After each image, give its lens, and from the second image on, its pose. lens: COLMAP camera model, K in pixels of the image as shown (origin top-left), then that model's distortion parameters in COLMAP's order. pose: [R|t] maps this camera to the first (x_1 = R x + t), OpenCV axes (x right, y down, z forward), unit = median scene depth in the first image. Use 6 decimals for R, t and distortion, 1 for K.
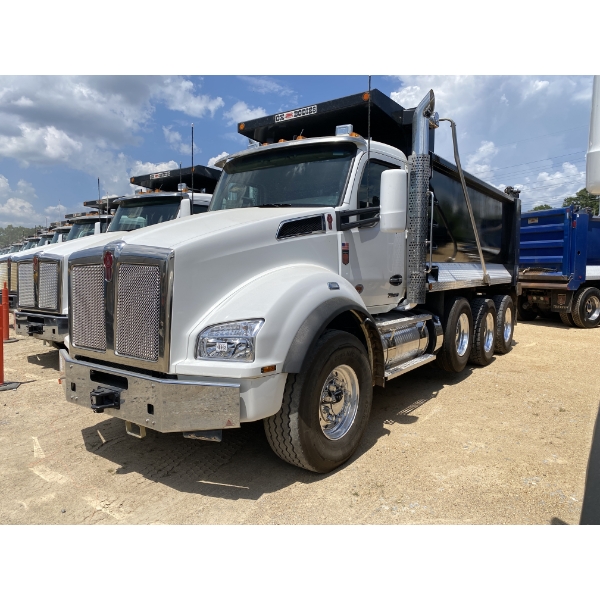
lens RADIAL K [[465.9, 0, 303.6], [0, 465.9, 297.8], [0, 0, 1]] dist [0.036255, -0.035690]
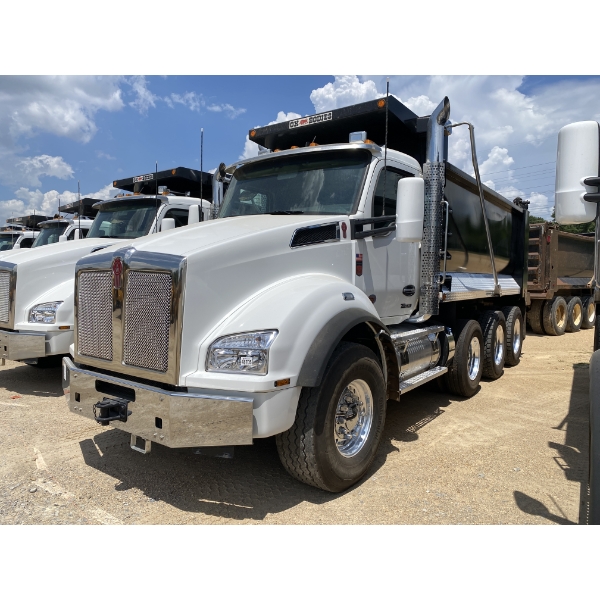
lens RADIAL K [[465.9, 0, 302.4], [0, 465.9, 298.0], [0, 0, 1]] dist [0.036255, -0.035690]
pose [[0.999900, 0.013309, -0.004803, -0.023615], [-0.013389, 0.999768, -0.016888, -0.003980], [0.004577, 0.016950, 0.999846, 0.029287]]
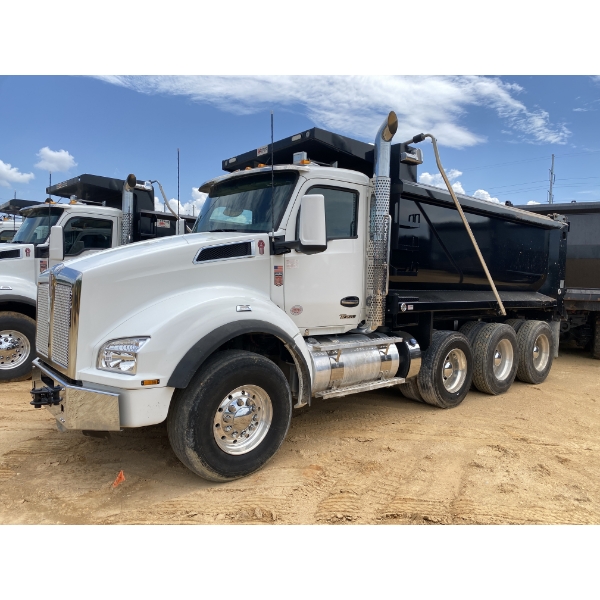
lens RADIAL K [[465.9, 0, 300.0], [0, 465.9, 297.8], [0, 0, 1]] dist [0.036255, -0.035690]
pose [[0.973540, 0.034258, -0.225935, 0.383088], [-0.038523, 0.999153, -0.014494, -0.034328], [0.225247, 0.022814, 0.974034, -0.010840]]
